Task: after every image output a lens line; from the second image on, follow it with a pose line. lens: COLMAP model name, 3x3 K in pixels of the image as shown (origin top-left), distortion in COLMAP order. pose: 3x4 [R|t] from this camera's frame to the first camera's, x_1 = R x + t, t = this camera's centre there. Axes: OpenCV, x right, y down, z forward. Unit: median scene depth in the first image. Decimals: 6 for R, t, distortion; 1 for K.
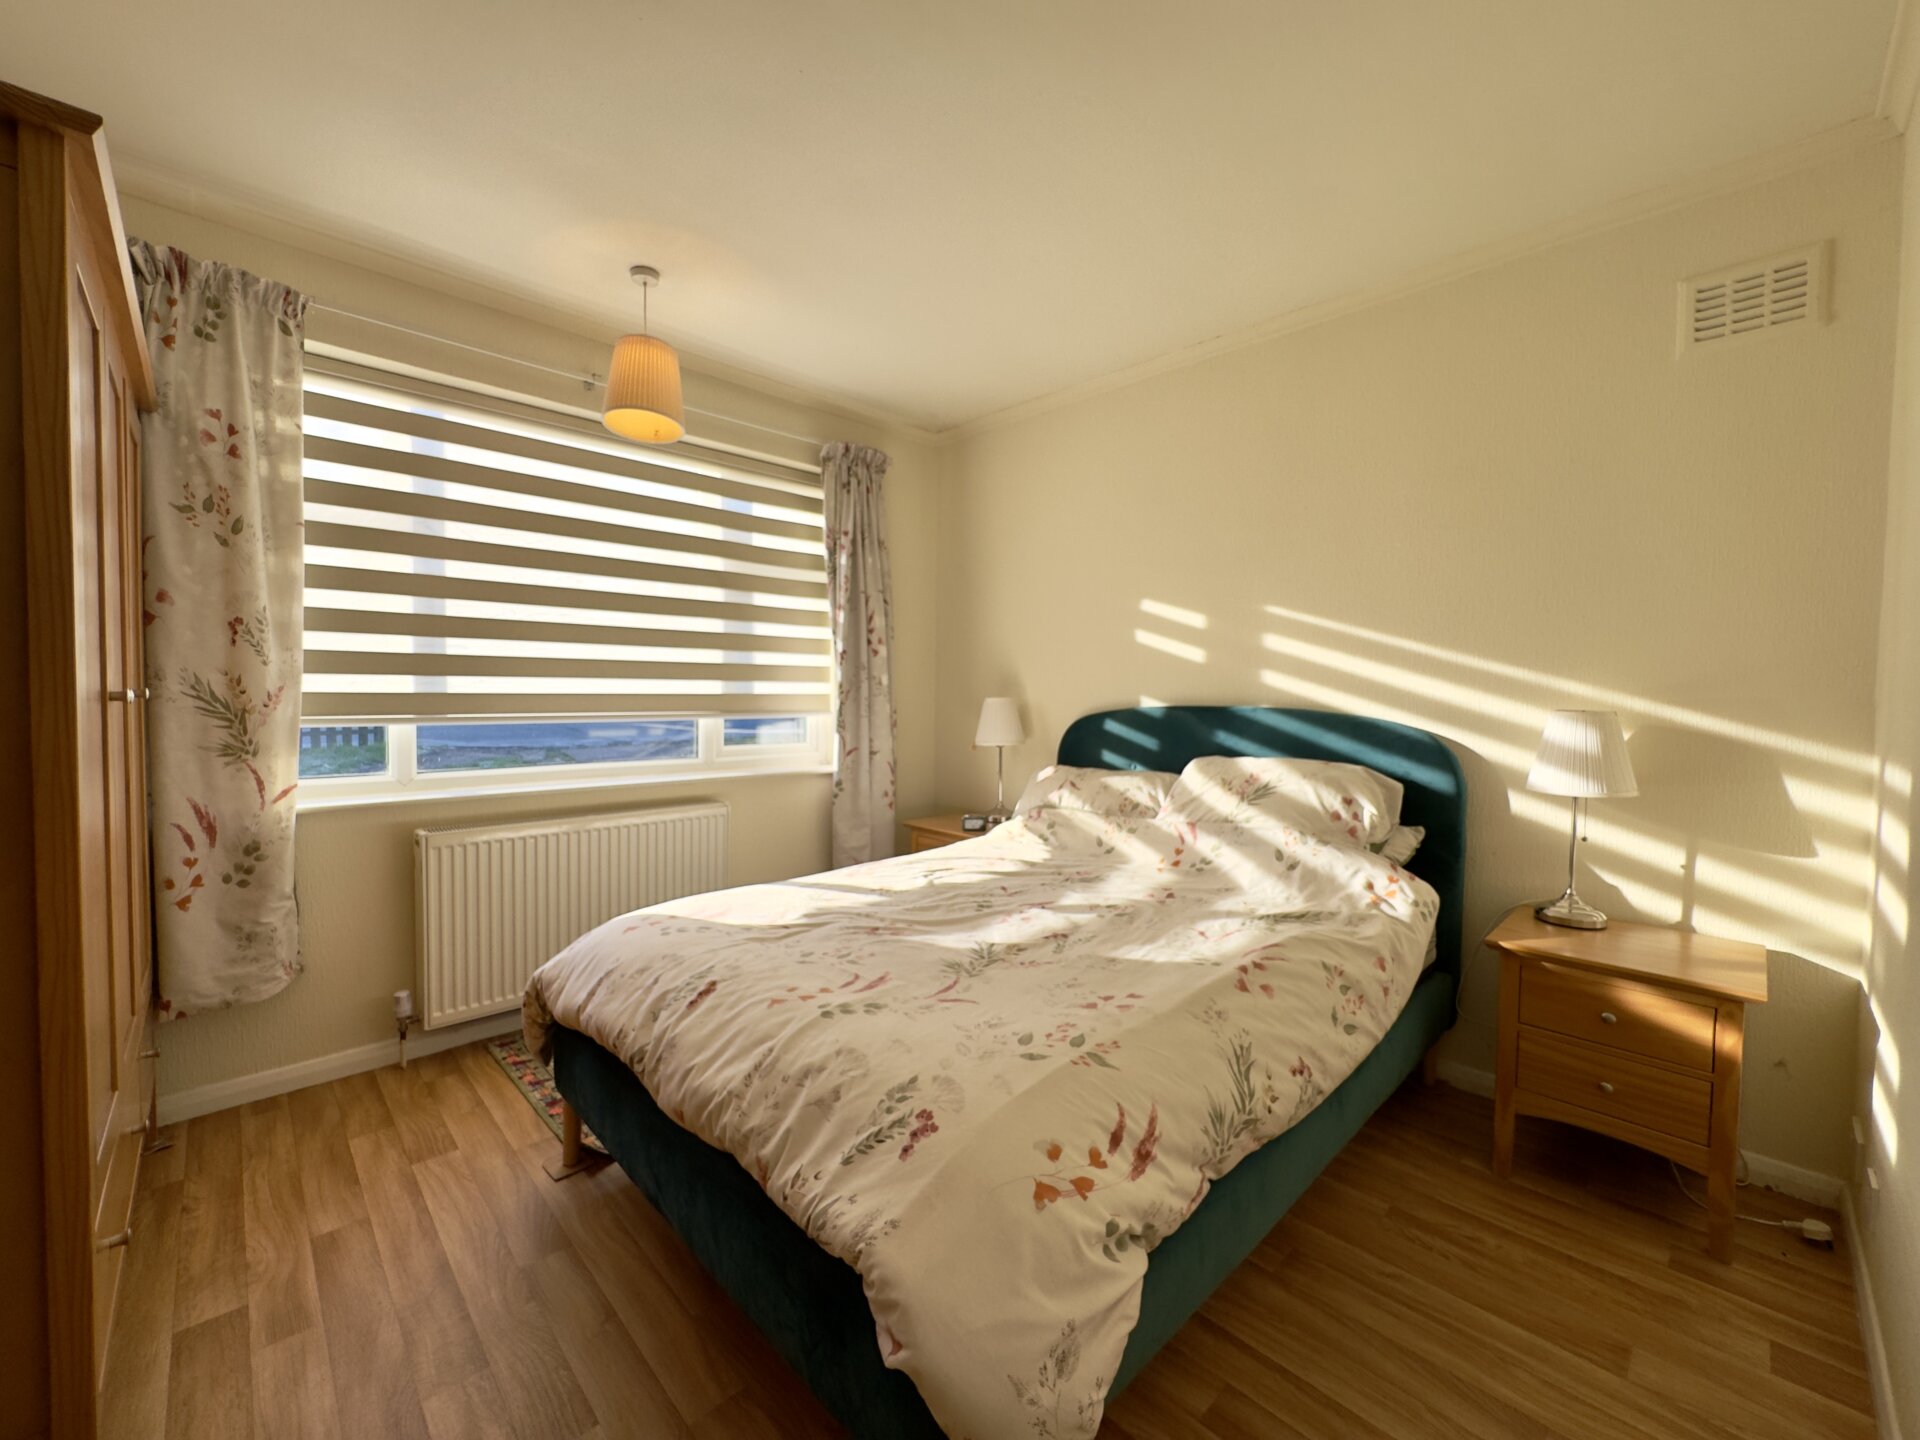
lens RADIAL K [[766.2, 0, 959.5], [0, 766.2, 718.2], [0, 0, 1]] dist [-0.002594, 0.000627]
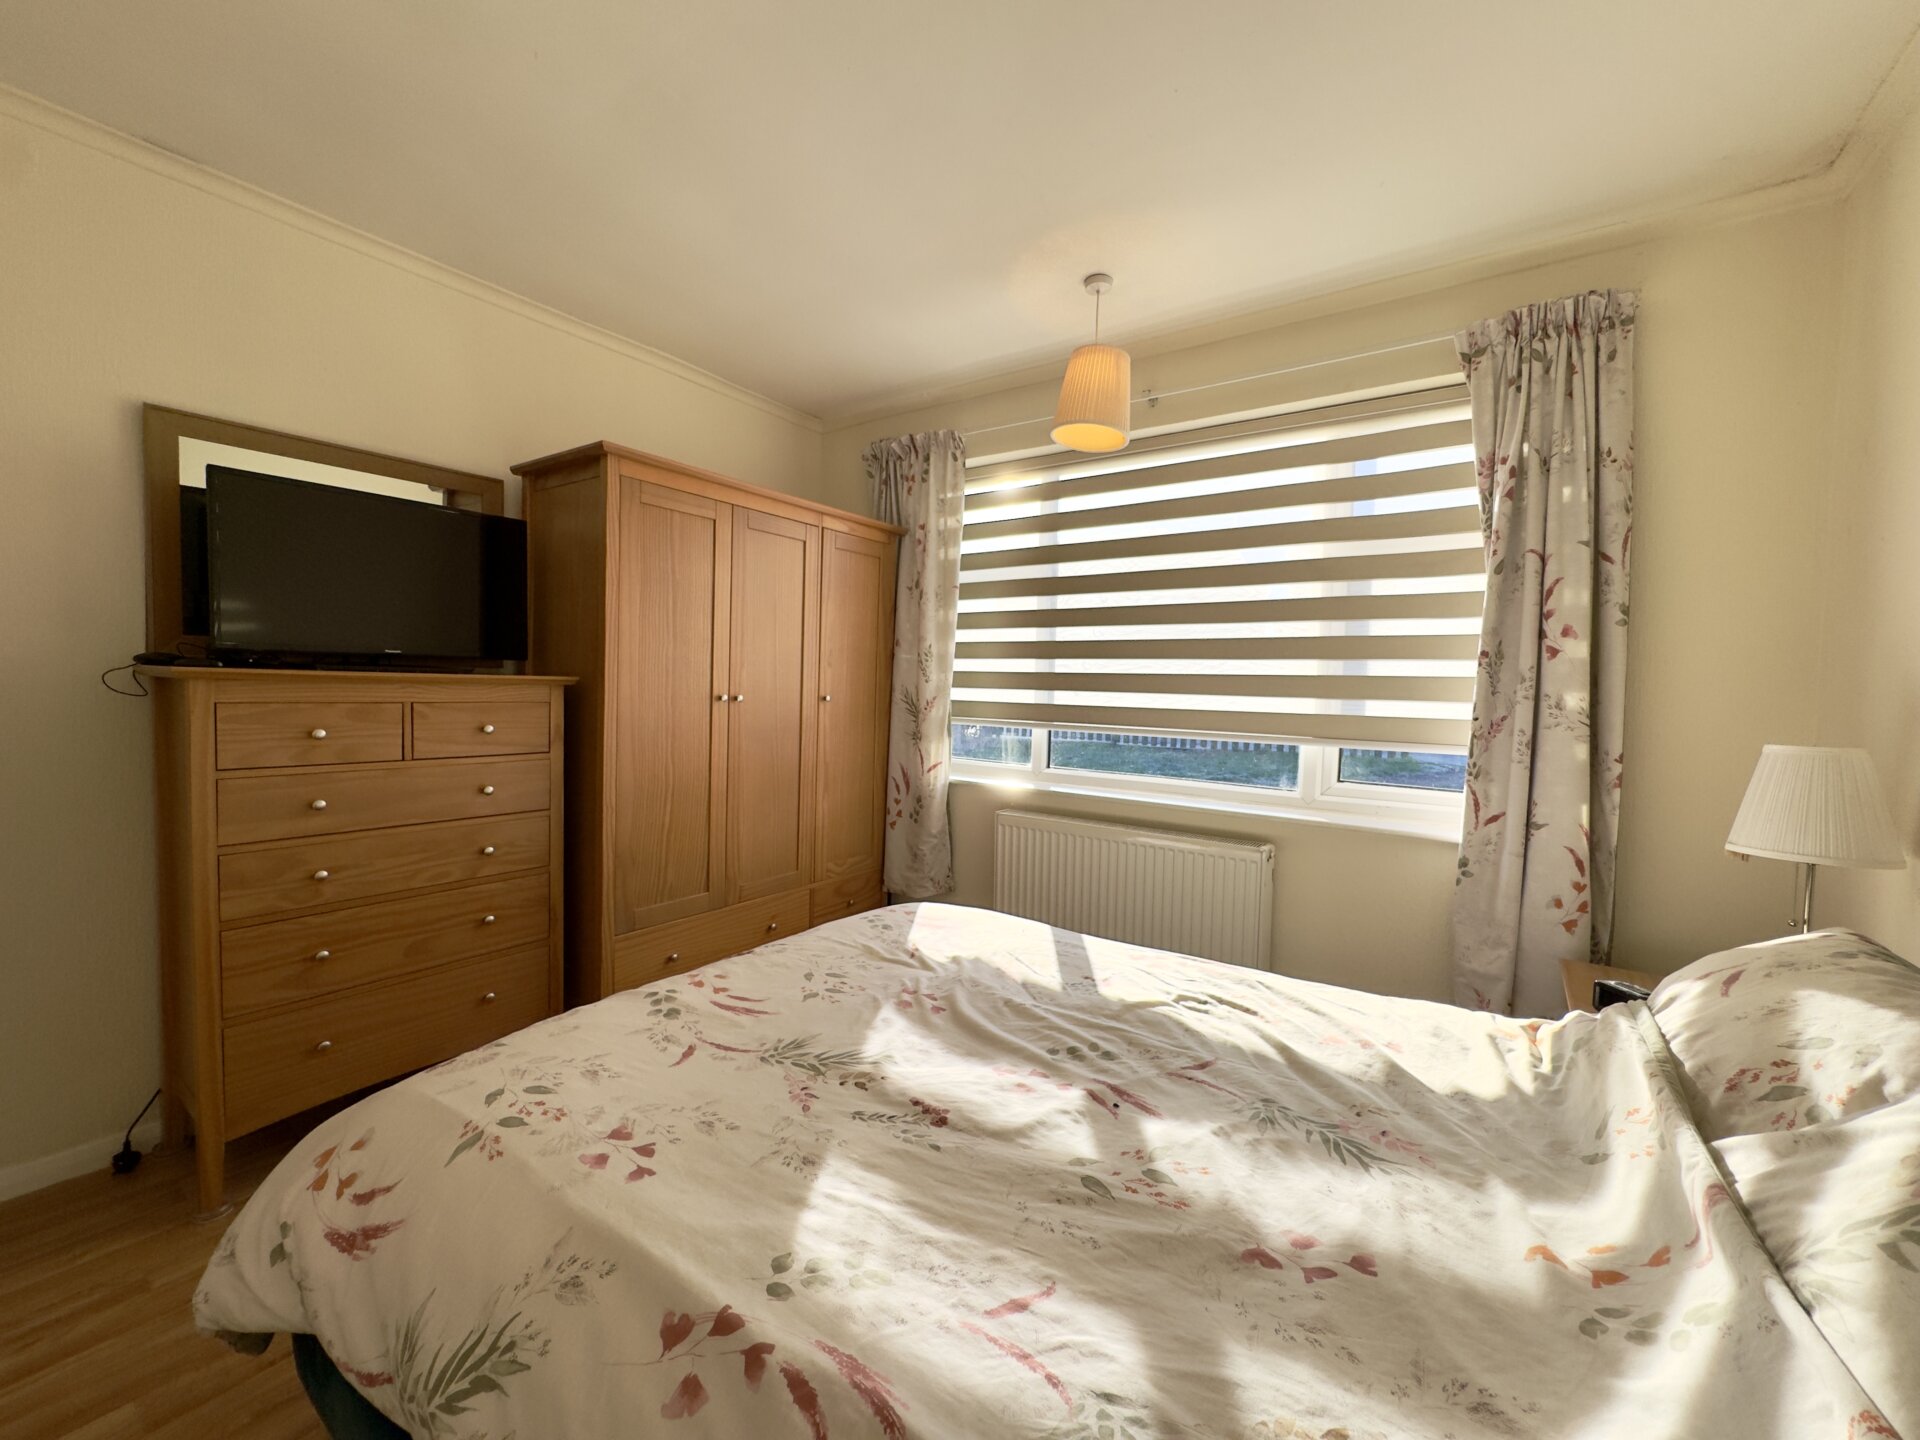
lens RADIAL K [[766.2, 0, 956.1], [0, 766.2, 716.9], [0, 0, 1]] dist [-0.002594, 0.000627]
pose [[0.188620, 0.034097, -0.981458, 0.629248], [-0.061554, 0.997842, 0.022836, -0.039436], [0.980119, 0.056106, 0.190312, 0.776547]]
